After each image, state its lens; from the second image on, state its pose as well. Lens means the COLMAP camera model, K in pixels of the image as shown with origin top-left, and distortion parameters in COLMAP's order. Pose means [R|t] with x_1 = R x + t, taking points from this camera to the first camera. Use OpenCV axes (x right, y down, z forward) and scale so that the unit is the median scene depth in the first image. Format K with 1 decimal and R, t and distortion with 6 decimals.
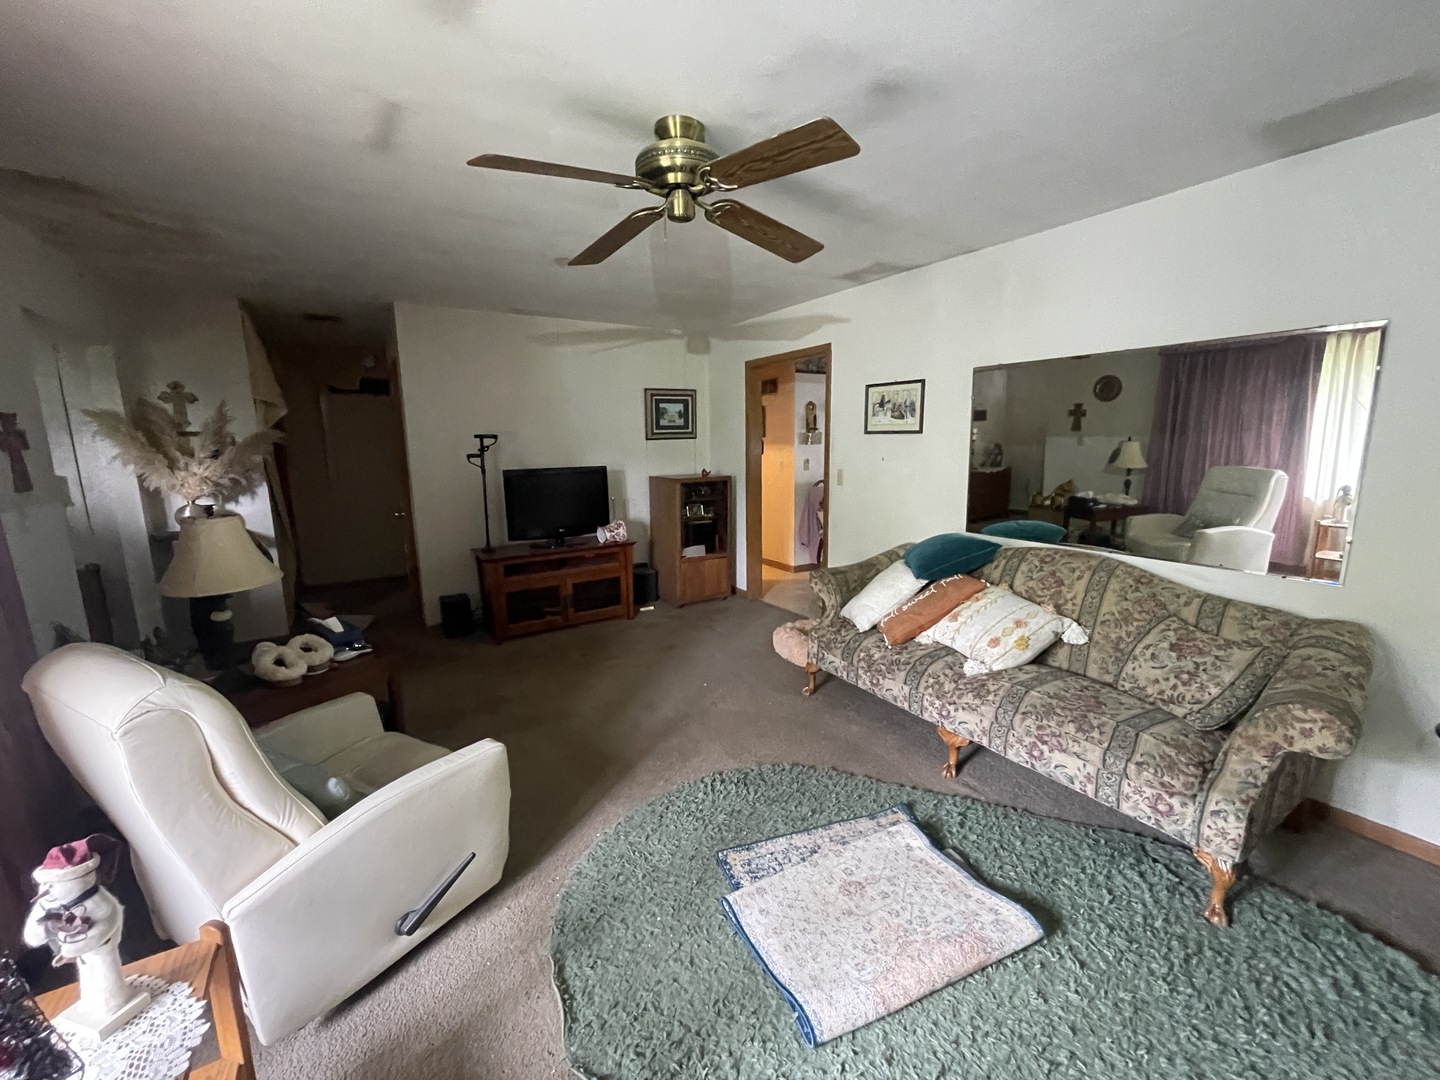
lens RADIAL K [[576.9, 0, 721.6], [0, 576.9, 535.7], [0, 0, 1]] dist [-0.002567, 0.001424]
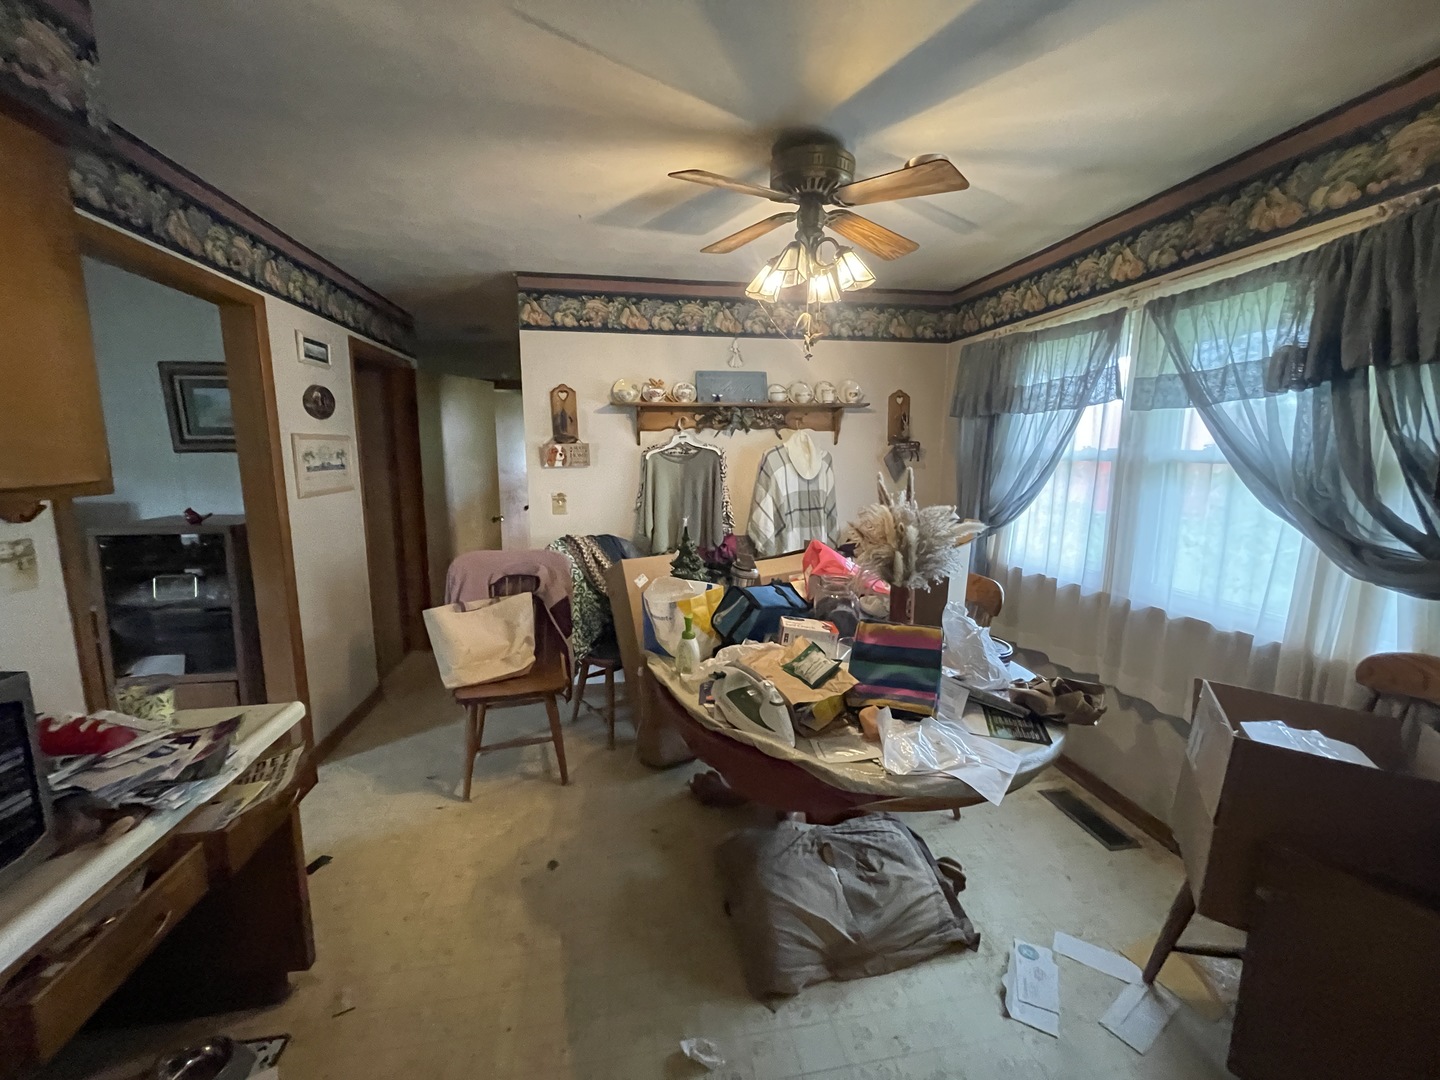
lens RADIAL K [[576.9, 0, 715.5], [0, 576.9, 542.5], [0, 0, 1]] dist [-0.002567, 0.001424]
pose [[0.926554, 0.074814, -0.368647, 0.577666], [-0.079975, 0.996796, 0.001283, -0.118921], [0.367562, 0.028294, 0.929569, 0.667091]]
